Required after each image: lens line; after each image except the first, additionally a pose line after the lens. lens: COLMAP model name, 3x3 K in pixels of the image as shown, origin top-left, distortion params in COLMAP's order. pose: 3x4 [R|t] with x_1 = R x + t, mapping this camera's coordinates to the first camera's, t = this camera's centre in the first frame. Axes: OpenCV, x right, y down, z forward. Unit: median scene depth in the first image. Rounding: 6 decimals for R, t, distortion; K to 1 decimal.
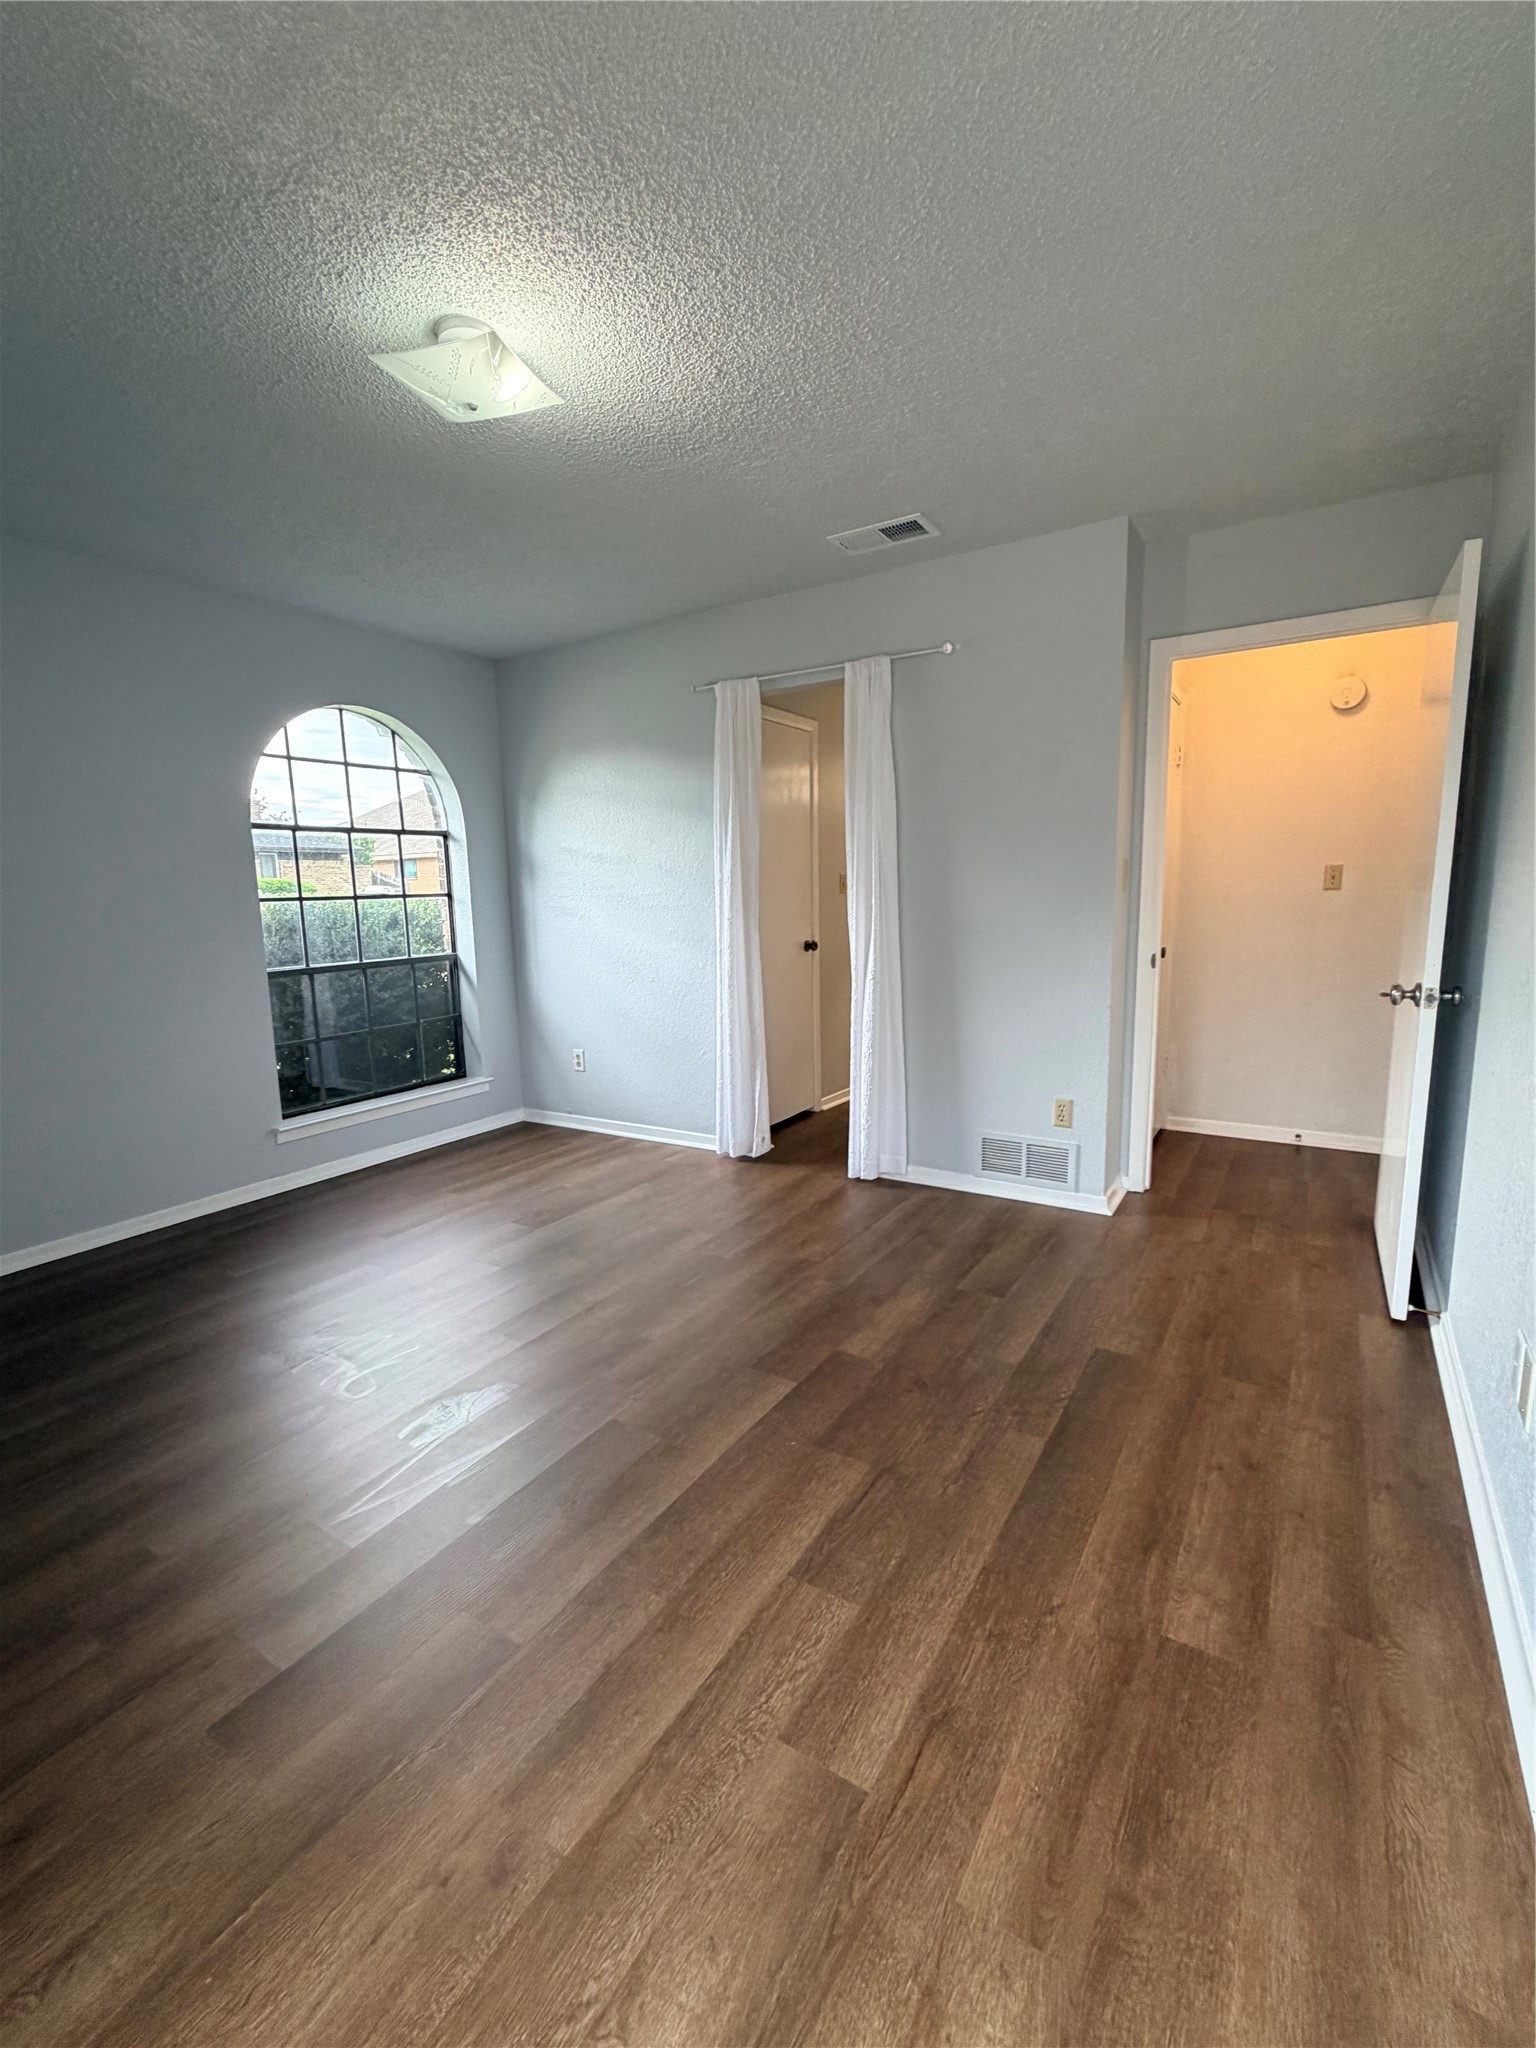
lens RADIAL K [[876.4, 0, 771.7], [0, 876.4, 1019.7], [0, 0, 1]] dist [-0.001413, 0.000136]
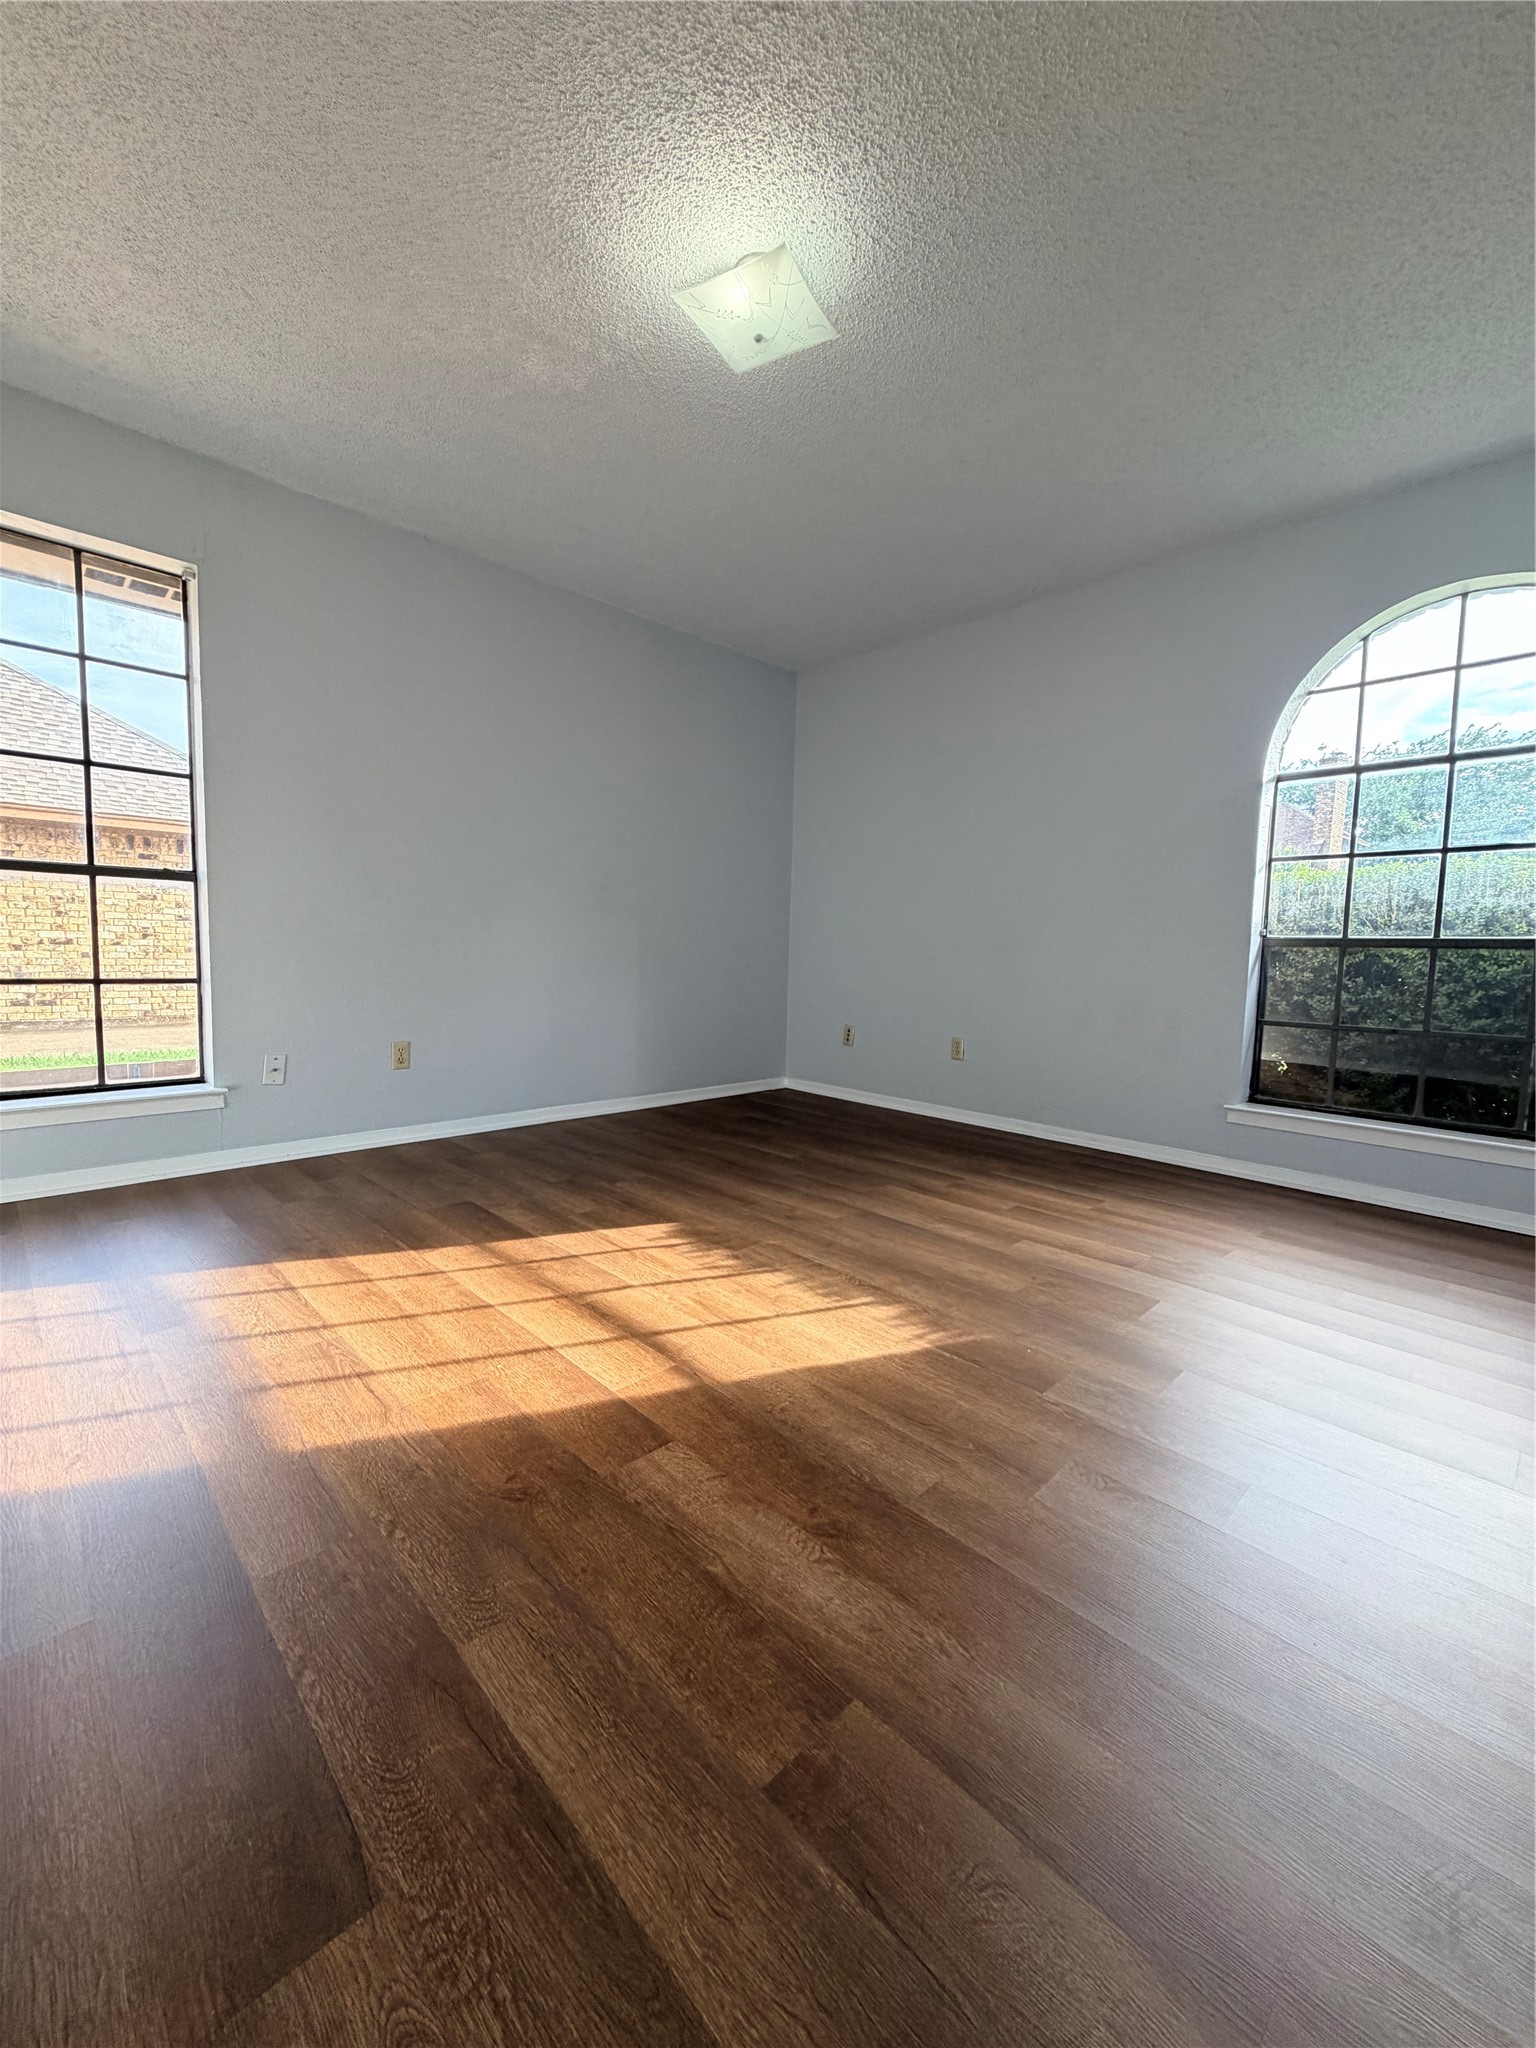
lens RADIAL K [[818.5, 0, 768.0], [0, 818.5, 1024.0], [0, 0, 1]] dist [0.002859, 0.000192]
pose [[-0.238835, 0.098082, -0.966094, 0.526601], [-0.161998, 0.976919, 0.139230, -0.003558], [0.957452, 0.189758, -0.217433, 1.008046]]
